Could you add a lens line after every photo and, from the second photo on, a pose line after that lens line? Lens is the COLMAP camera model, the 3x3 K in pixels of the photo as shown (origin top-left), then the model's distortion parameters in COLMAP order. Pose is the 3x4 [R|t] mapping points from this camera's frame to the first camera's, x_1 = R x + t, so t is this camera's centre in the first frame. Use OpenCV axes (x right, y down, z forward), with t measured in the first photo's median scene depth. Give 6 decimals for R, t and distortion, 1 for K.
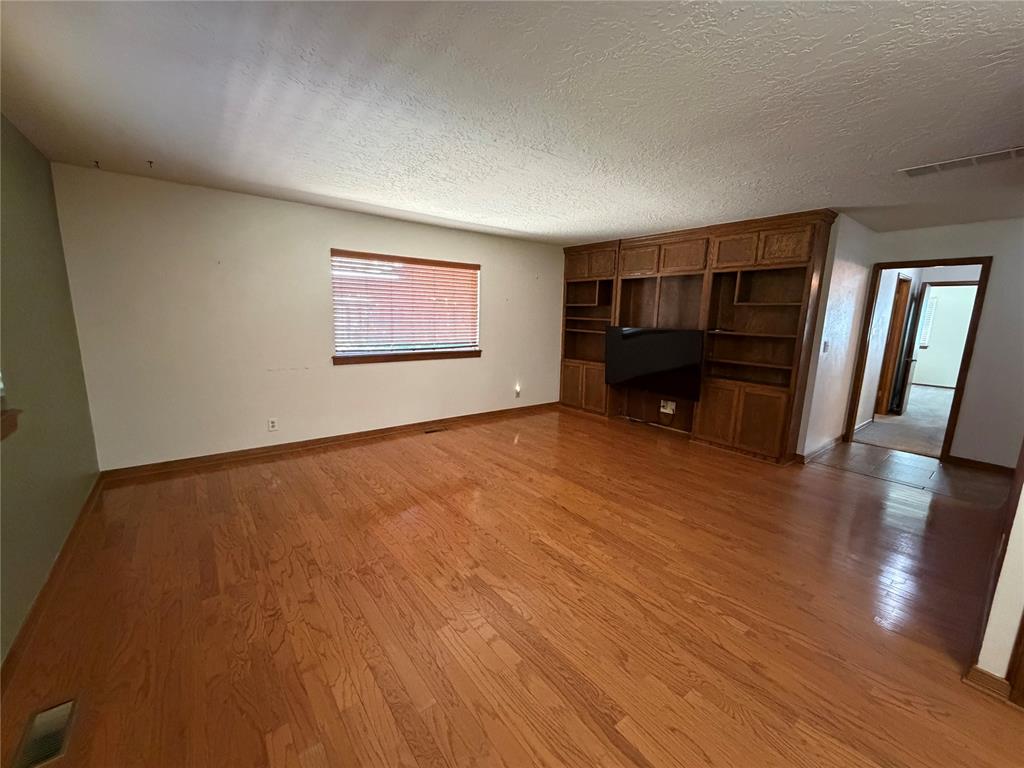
lens RADIAL K [[408.9, 0, 512.3], [0, 408.9, 383.4], [0, 0, 1]] dist [-0.000950, -0.000208]
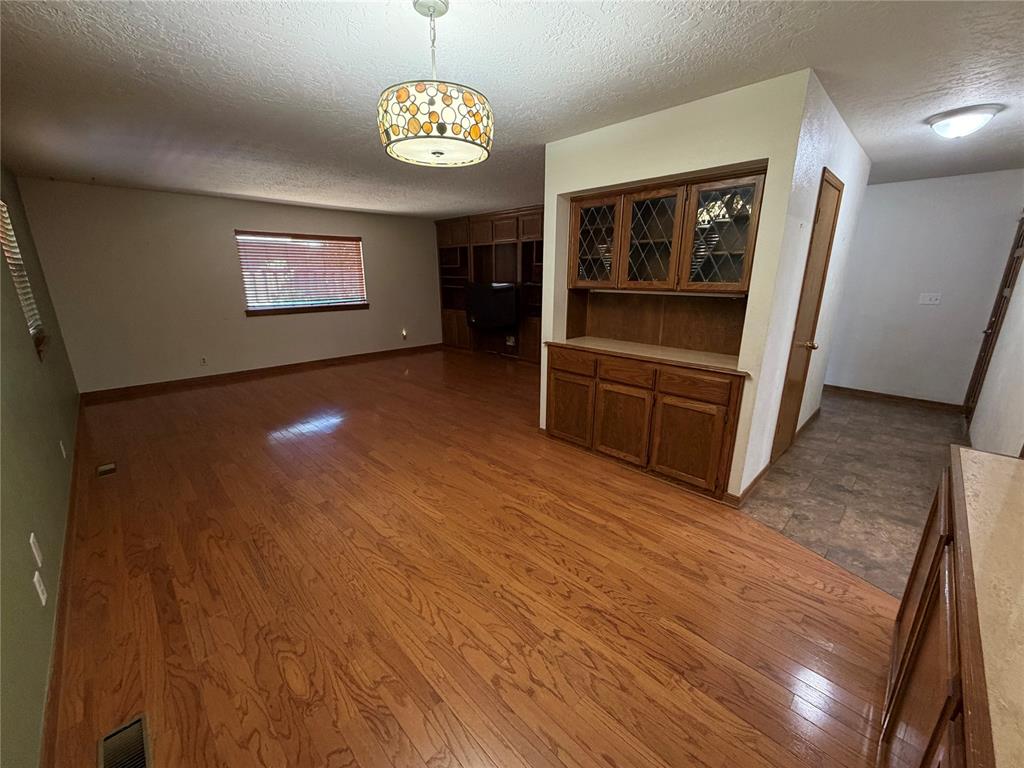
lens RADIAL K [[408.9, 0, 511.5], [0, 408.9, 386.1], [0, 0, 1]] dist [-0.000950, -0.000208]
pose [[0.993413, -0.053898, 0.101126, 0.230855], [0.043543, 0.993837, 0.101946, 0.067944], [-0.105998, -0.096871, 0.989637, -0.374490]]
